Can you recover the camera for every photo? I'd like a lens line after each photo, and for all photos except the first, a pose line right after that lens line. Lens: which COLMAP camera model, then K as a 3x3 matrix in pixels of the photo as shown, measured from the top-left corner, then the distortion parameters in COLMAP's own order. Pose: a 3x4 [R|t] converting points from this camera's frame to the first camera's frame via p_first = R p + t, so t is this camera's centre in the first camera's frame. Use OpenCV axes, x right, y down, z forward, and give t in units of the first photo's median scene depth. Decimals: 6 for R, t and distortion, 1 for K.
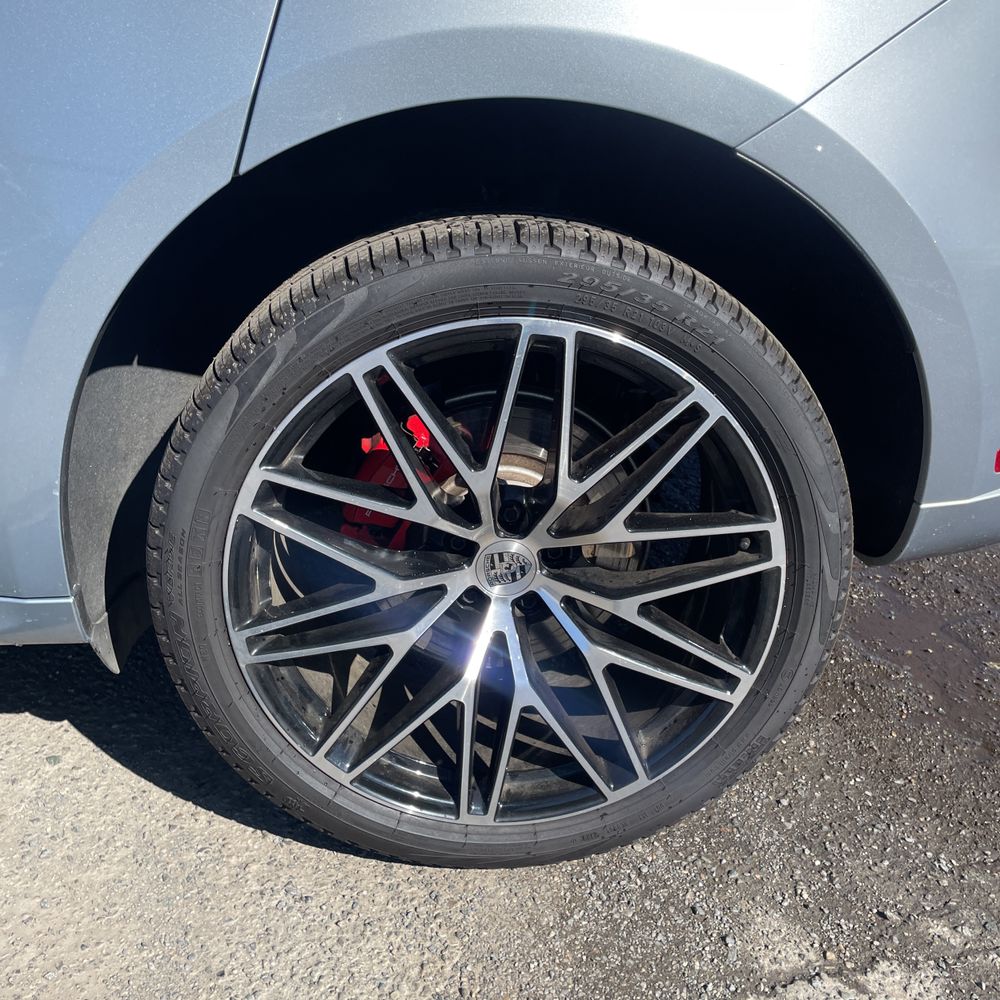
lens RADIAL K [[1013.4, 0, 510.5], [0, 1013.4, 485.5], [0, 0, 1]] dist [0.030325, 0.000000]
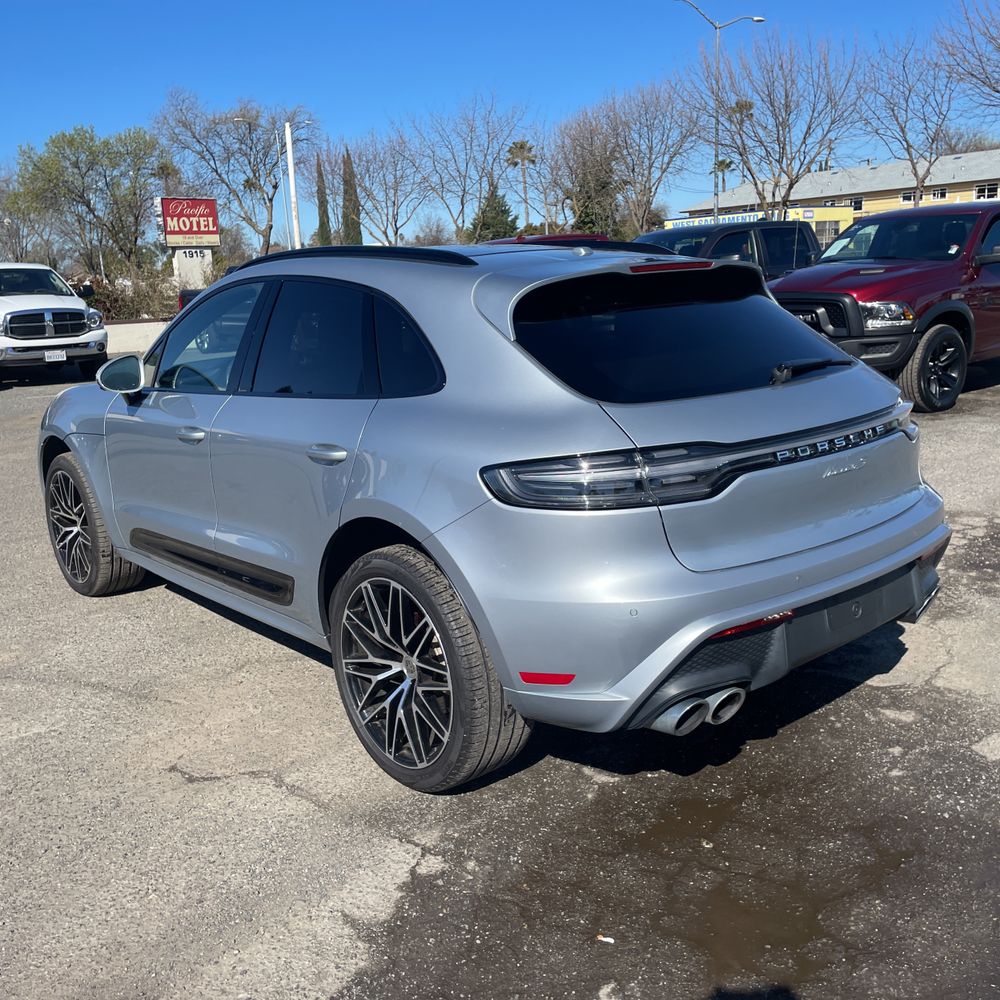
lens RADIAL K [[1013.4, 0, 490.6], [0, 1013.4, 498.4], [0, 0, 1]] dist [0.030325, 0.000000]
pose [[0.584570, 0.134769, -0.800072, 2.331756], [-0.251875, 0.967531, -0.021055, -0.369731], [0.771257, 0.213826, 0.599534, -0.603930]]
